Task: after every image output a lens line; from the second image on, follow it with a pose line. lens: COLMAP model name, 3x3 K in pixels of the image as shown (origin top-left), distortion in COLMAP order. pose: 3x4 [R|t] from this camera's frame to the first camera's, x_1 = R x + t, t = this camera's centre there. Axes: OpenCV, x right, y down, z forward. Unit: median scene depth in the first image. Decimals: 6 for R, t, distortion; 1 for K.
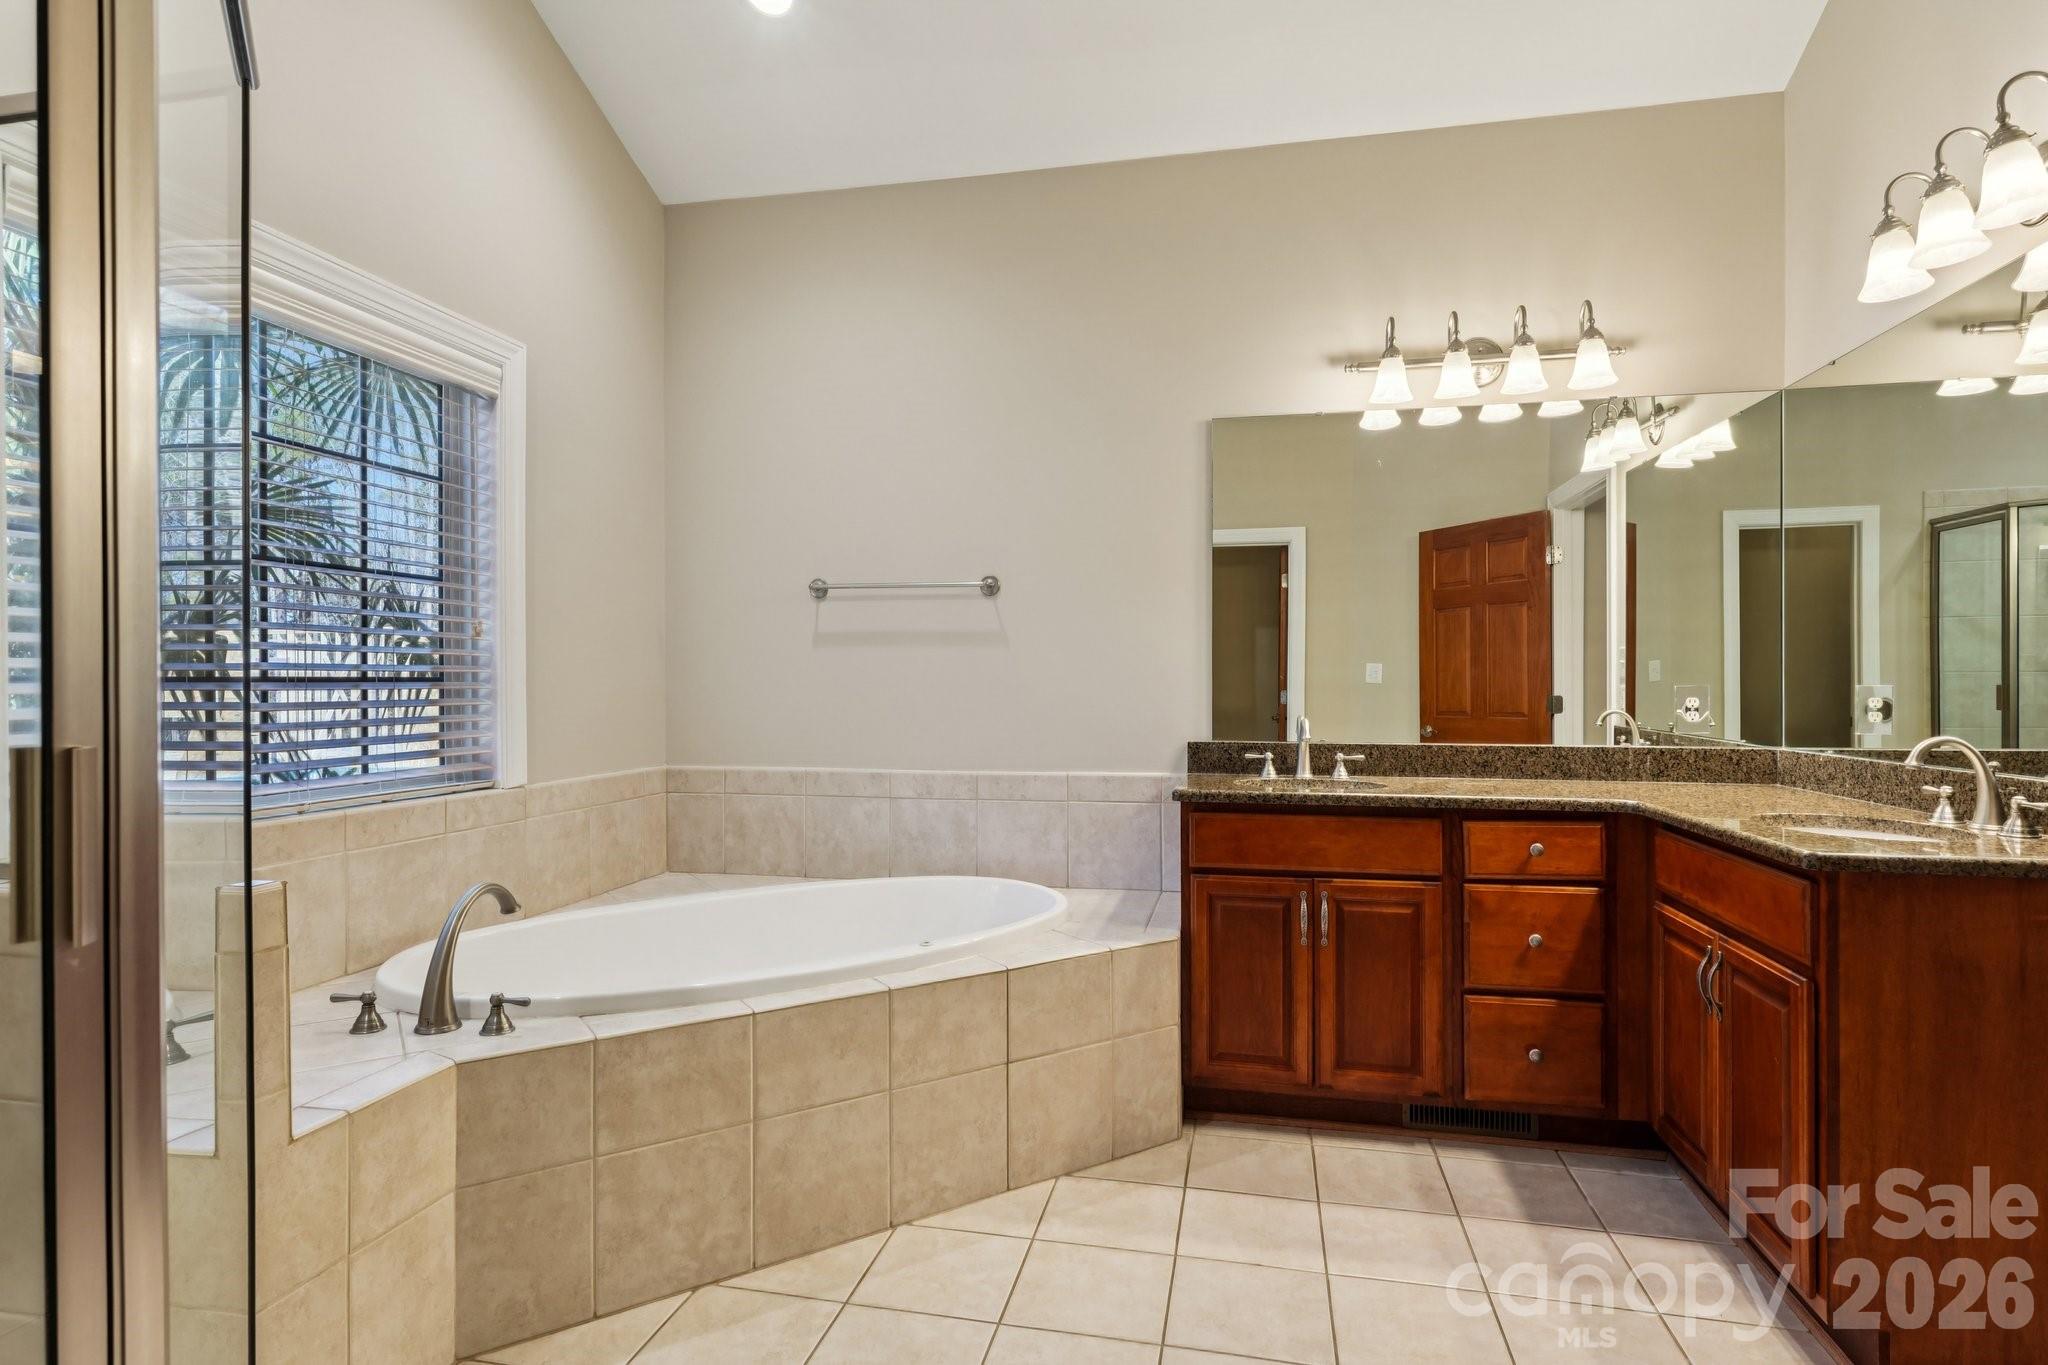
lens RADIAL K [[1053.5, 0, 1022.3], [0, 1053.5, 681.8], [0, 0, 1]] dist [-0.002901, 0.000023]
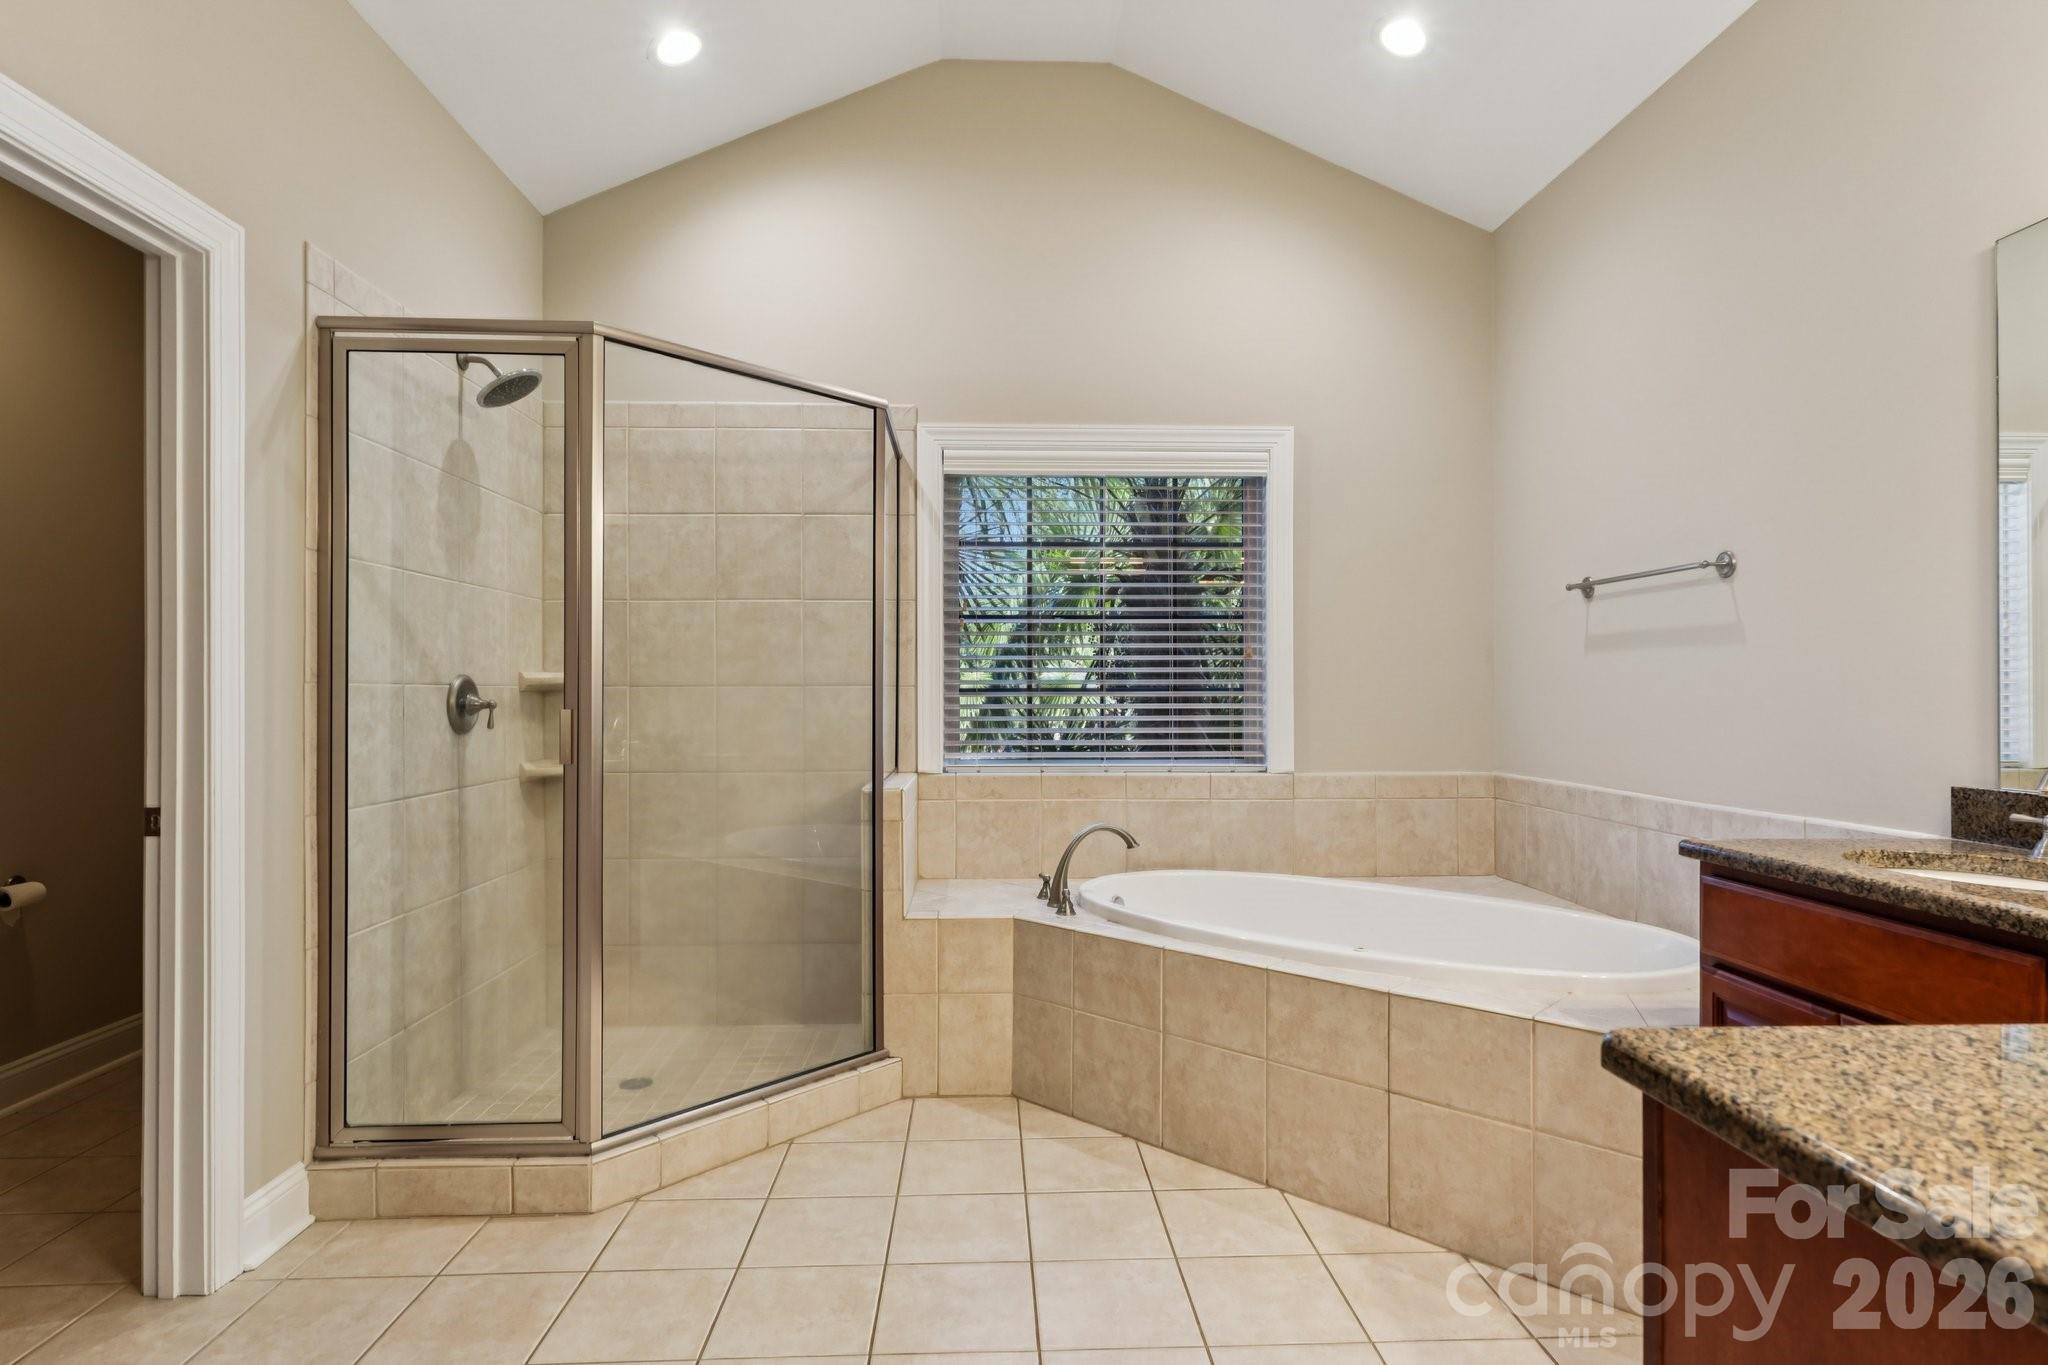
lens RADIAL K [[1053.5, 0, 1021.3], [0, 1053.5, 689.5], [0, 0, 1]] dist [-0.002901, 0.000023]
pose [[0.252142, -0.004716, -0.967679, 0.796012], [0.001083, 0.999989, -0.004591, 0.004467], [0.967690, 0.000109, 0.252145, 0.428949]]
